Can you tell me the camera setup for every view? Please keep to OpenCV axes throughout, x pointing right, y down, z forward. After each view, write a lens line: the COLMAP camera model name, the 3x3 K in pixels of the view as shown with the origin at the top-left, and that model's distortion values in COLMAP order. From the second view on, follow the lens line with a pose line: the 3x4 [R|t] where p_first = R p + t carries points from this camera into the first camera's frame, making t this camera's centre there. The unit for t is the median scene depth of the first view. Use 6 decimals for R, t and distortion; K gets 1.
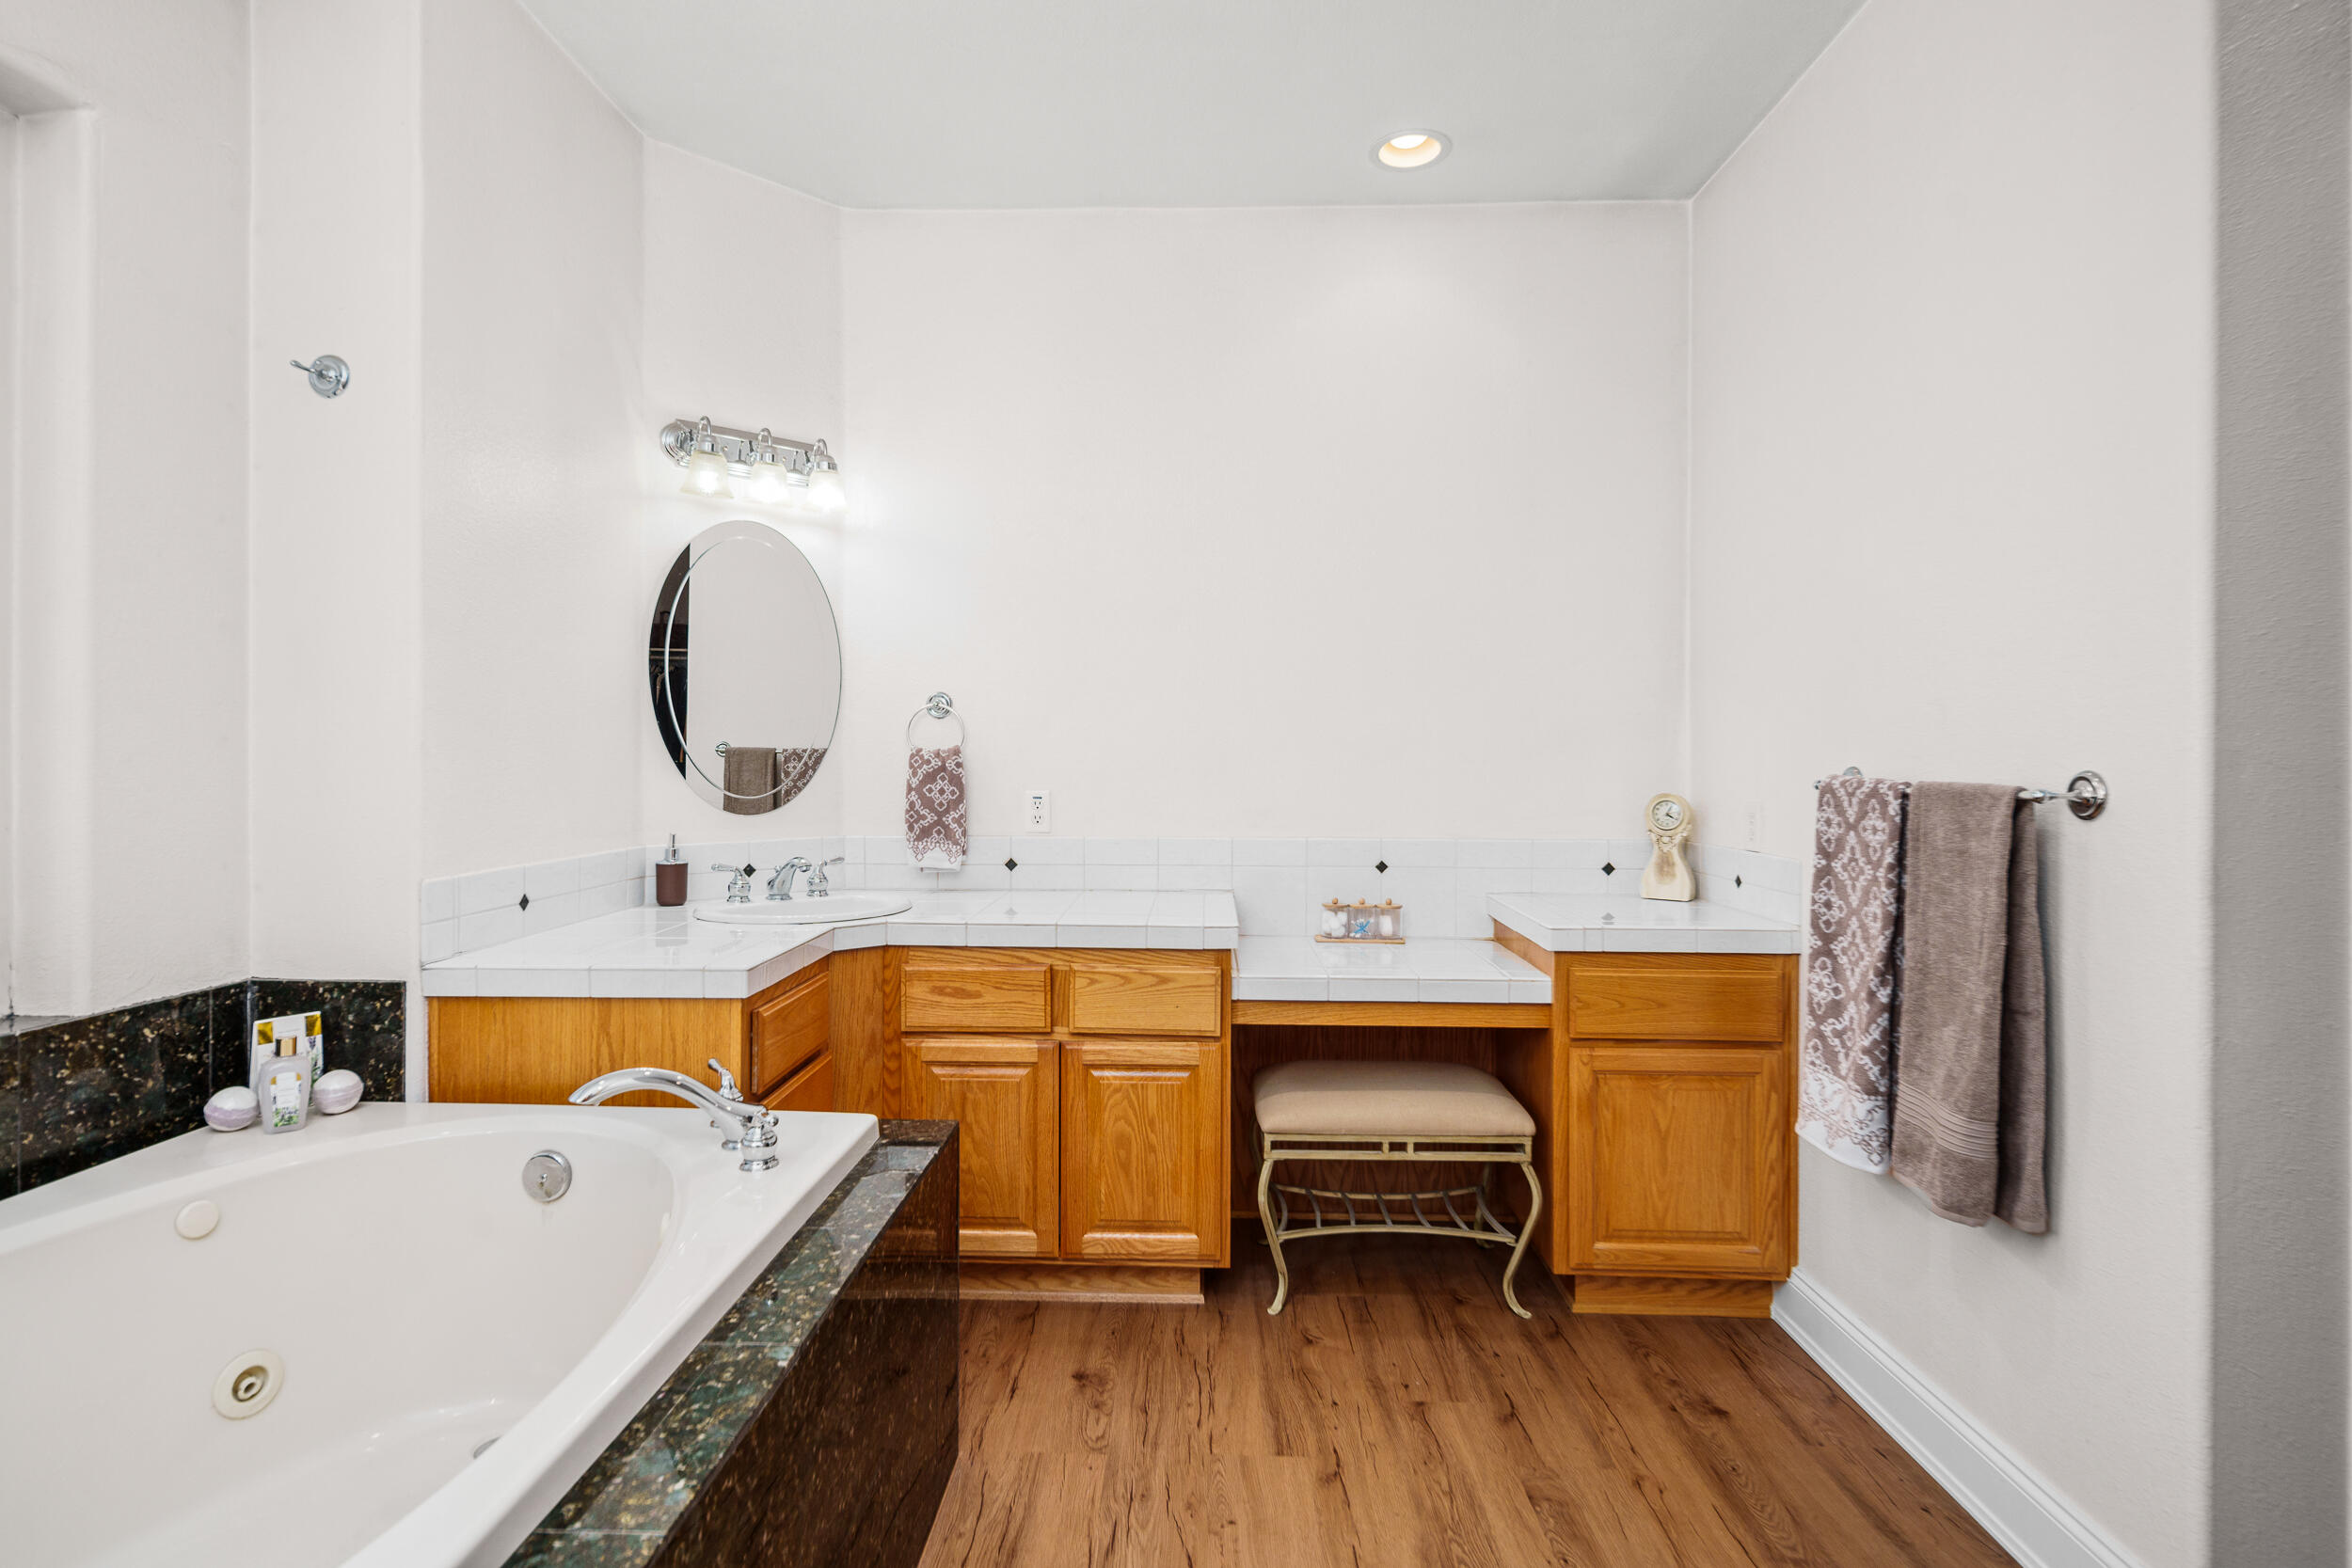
lens RADIAL K [[1143.4, 0, 1163.1], [0, 1143.4, 757.0], [0, 0, 1]] dist [0.002812, -0.000050]
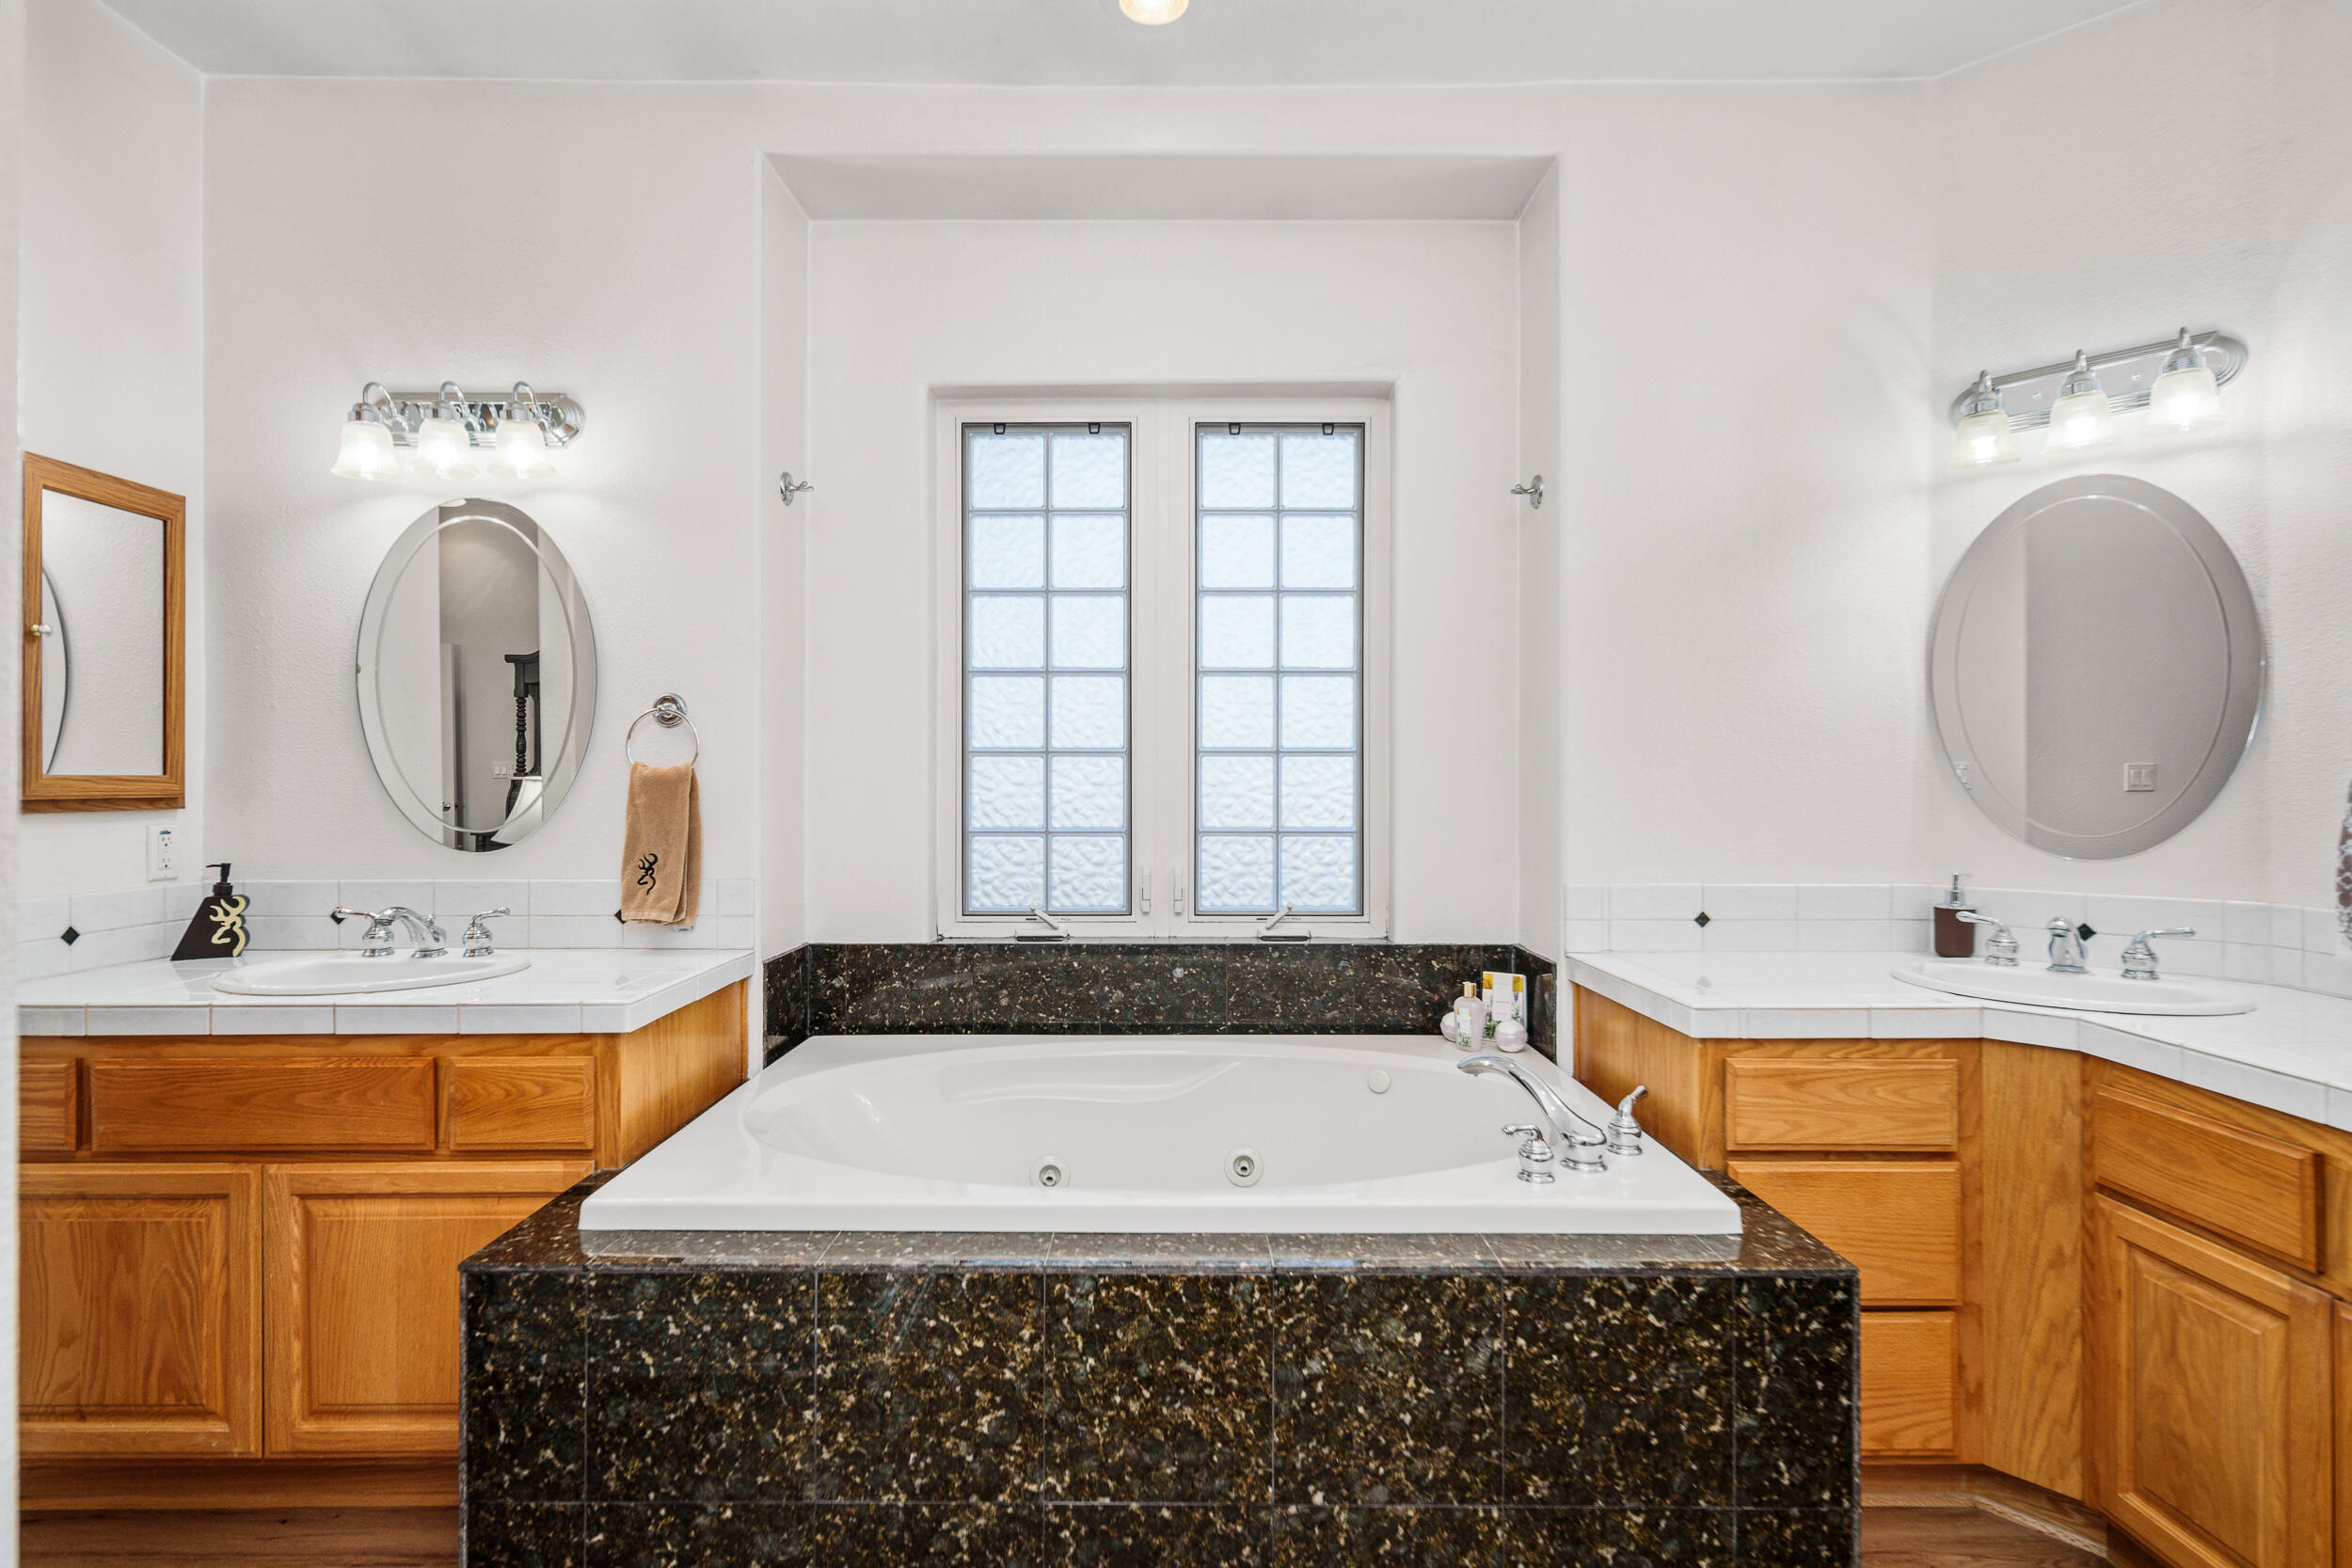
lens RADIAL K [[1138.3, 0, 1176.0], [0, 1138.3, 784.0], [0, 0, 1]] dist [0.002373, 0.000280]
pose [[0.050569, -0.000453, -0.998720, 0.434345], [-0.002919, 0.999996, -0.000601, 0.002221], [0.998716, 0.002946, 0.050567, 0.412539]]
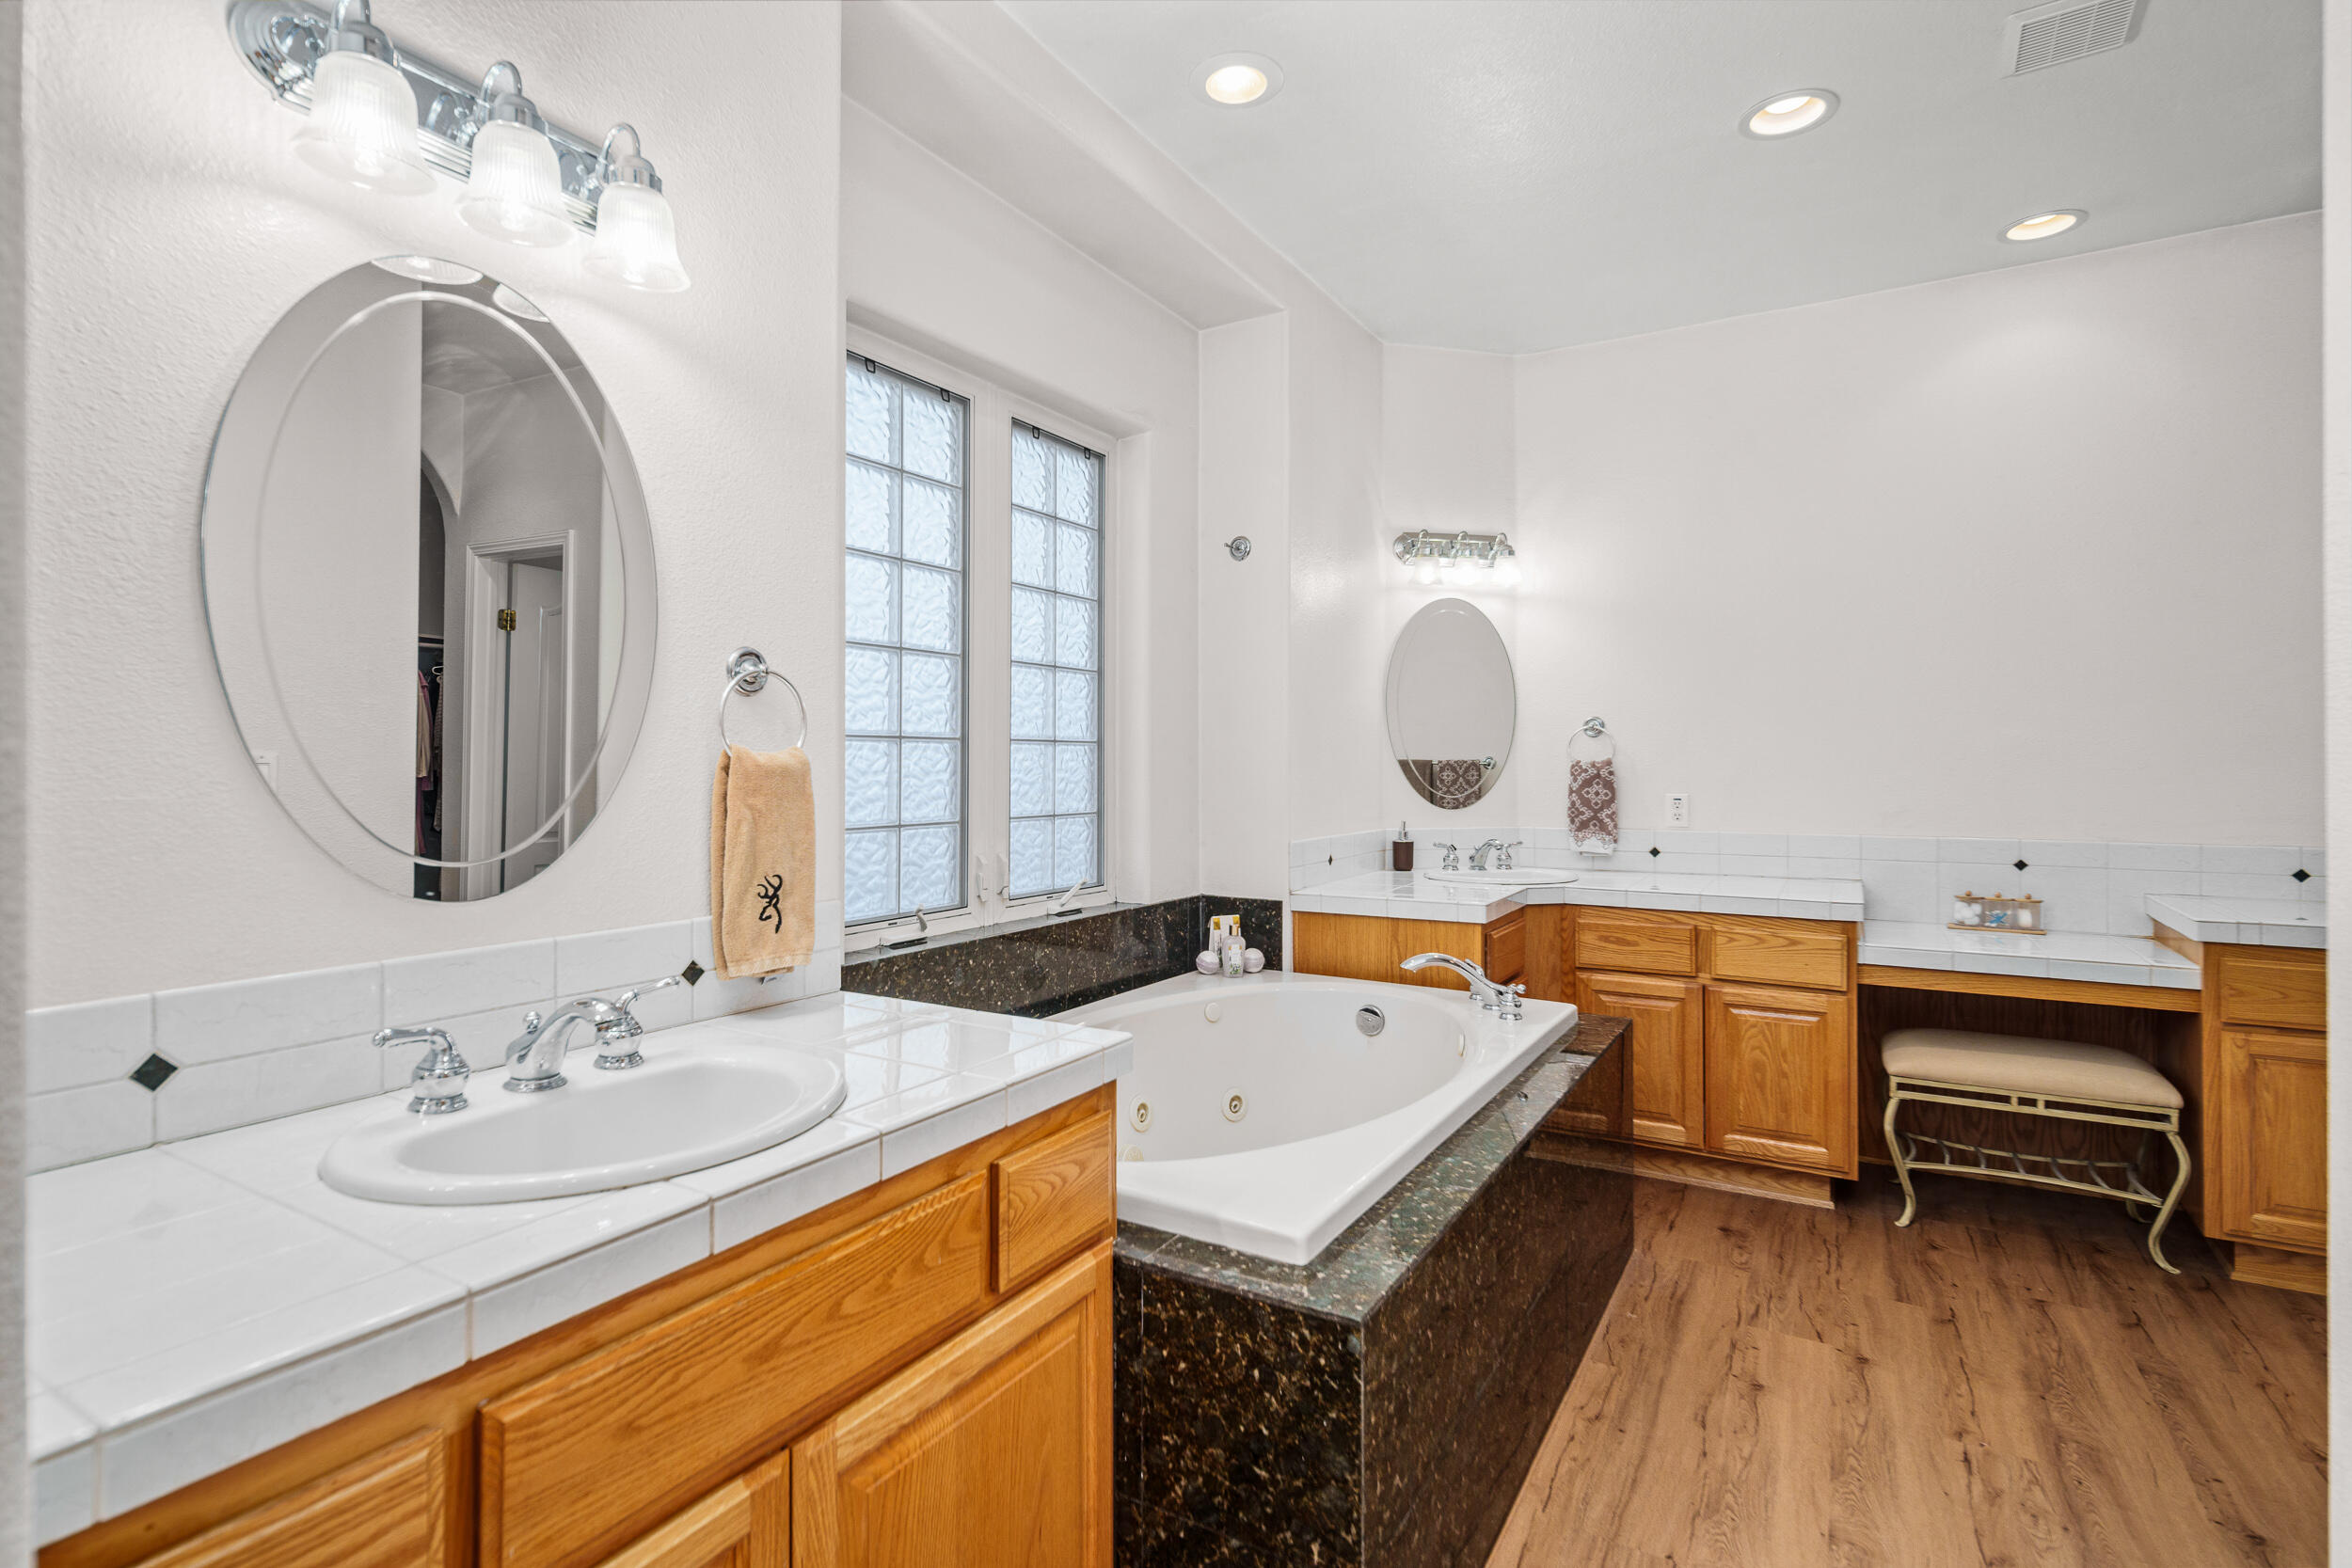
lens RADIAL K [[1122.7, 0, 1174.0], [0, 1122.7, 762.5], [0, 0, 1]] dist [0.008895, -0.001733]
pose [[0.876058, -0.005862, -0.482170, 0.001199], [0.004092, 0.999980, -0.004722, -0.001311], [0.482188, 0.002164, 0.876065, -0.421378]]
